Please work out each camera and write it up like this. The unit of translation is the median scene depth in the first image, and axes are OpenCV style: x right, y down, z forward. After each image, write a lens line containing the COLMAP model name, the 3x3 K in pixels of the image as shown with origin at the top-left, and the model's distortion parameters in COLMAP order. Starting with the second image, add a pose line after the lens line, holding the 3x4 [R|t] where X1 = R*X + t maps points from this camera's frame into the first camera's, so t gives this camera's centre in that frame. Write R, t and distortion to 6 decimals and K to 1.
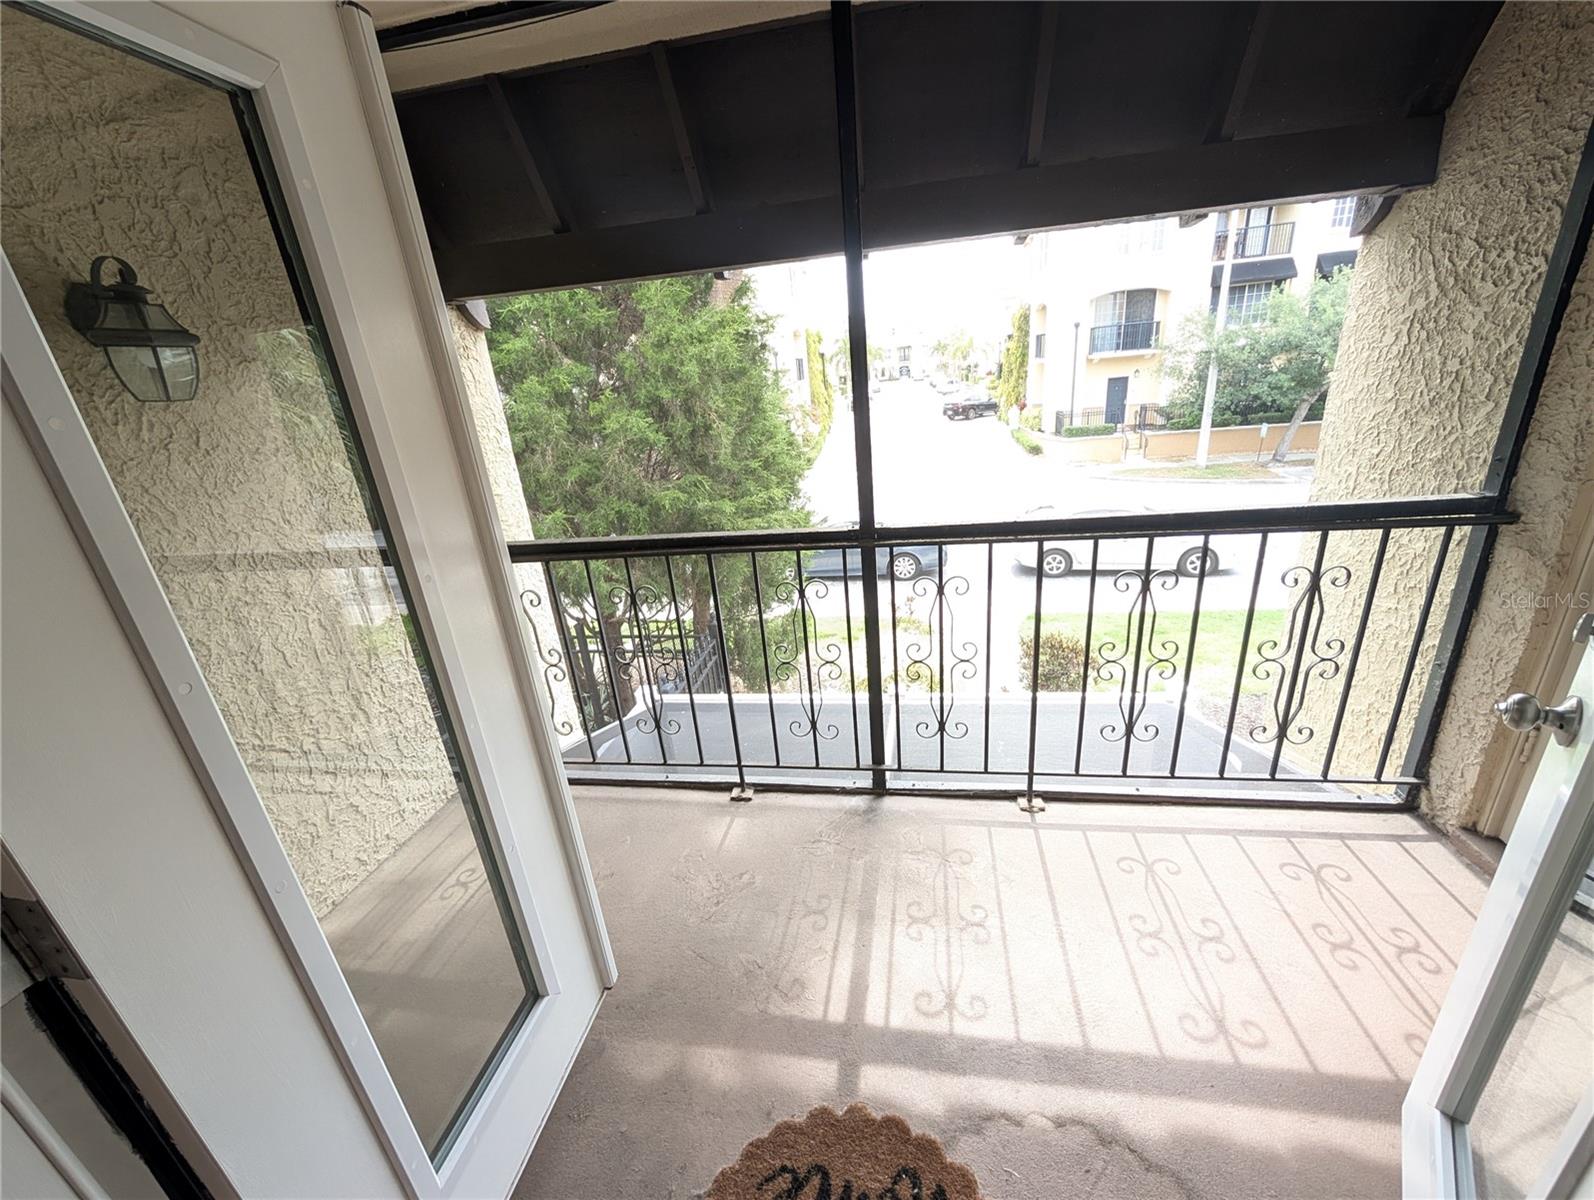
lens RADIAL K [[605.3, 0, 798.1], [0, 605.3, 592.6], [0, 0, 1]] dist [0.000933, 0.000006]
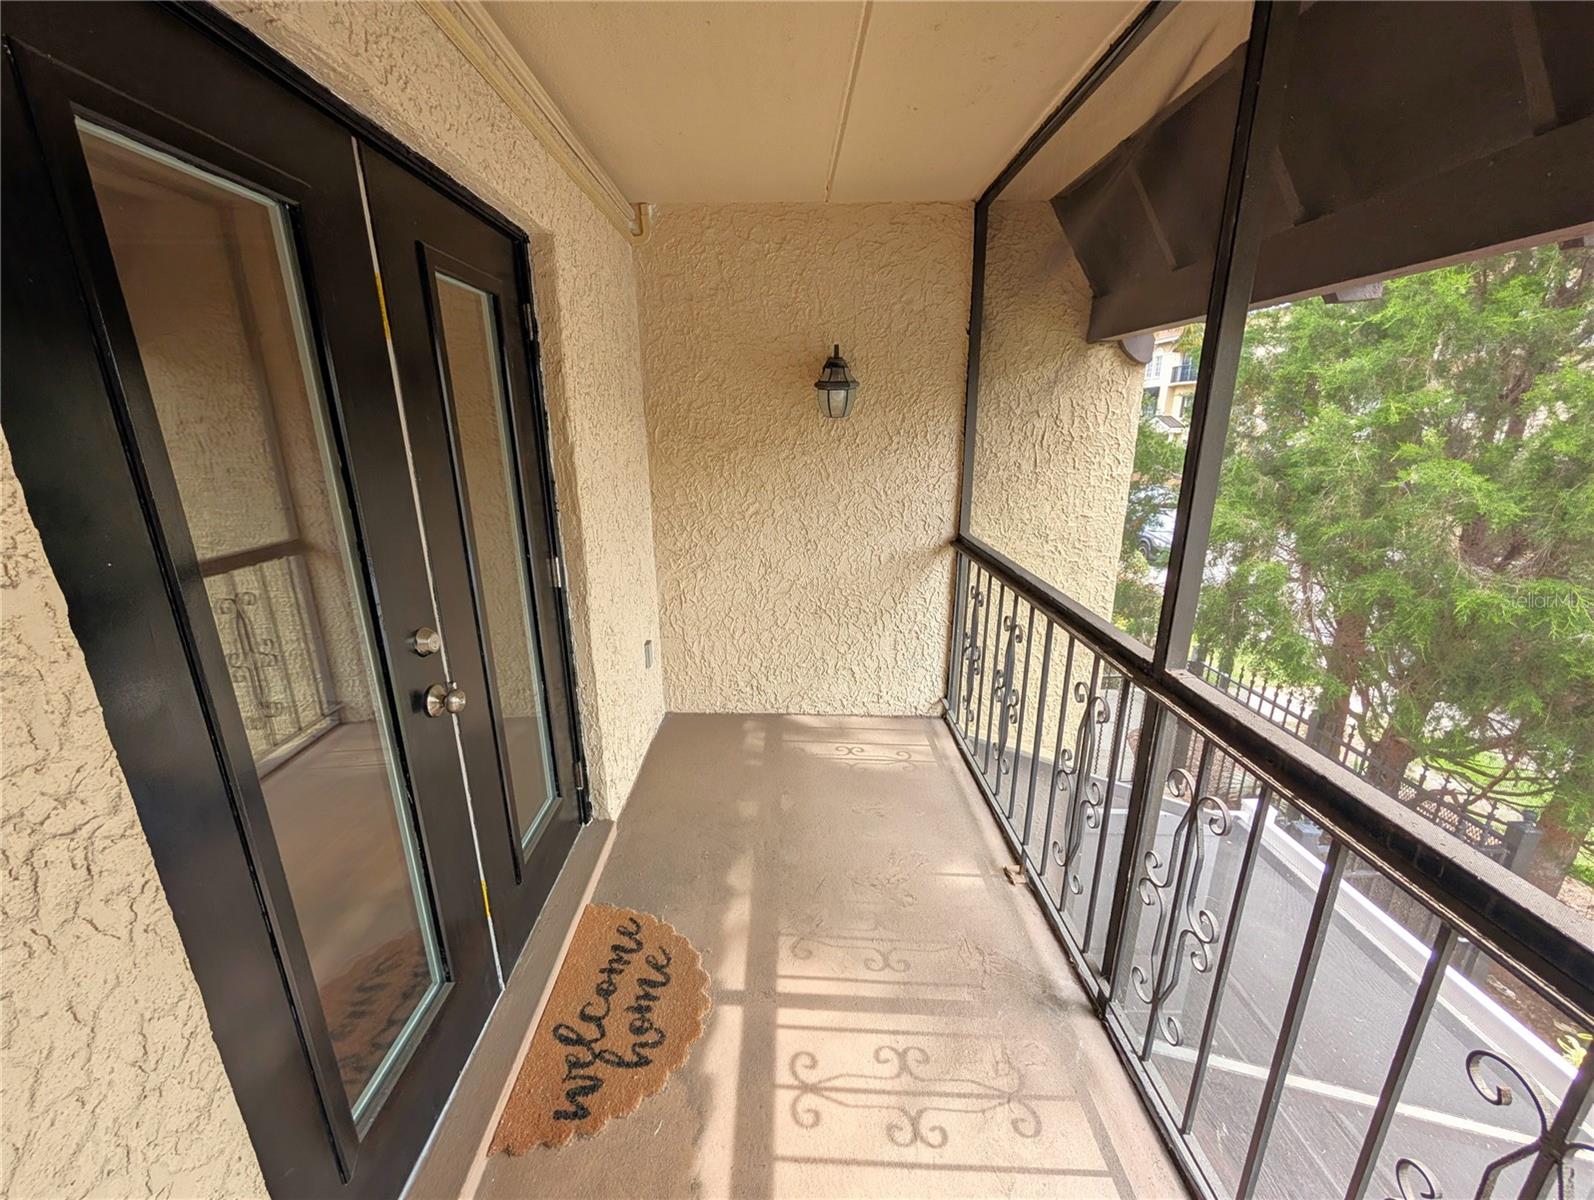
lens RADIAL K [[605.3, 0, 794.1], [0, 605.3, 594.5], [0, 0, 1]] dist [0.000933, 0.000006]
pose [[0.183046, 0.353485, -0.917356, 0.883662], [-0.352715, 0.894611, 0.274341, -0.299597], [0.917652, 0.273349, 0.288435, 0.497180]]
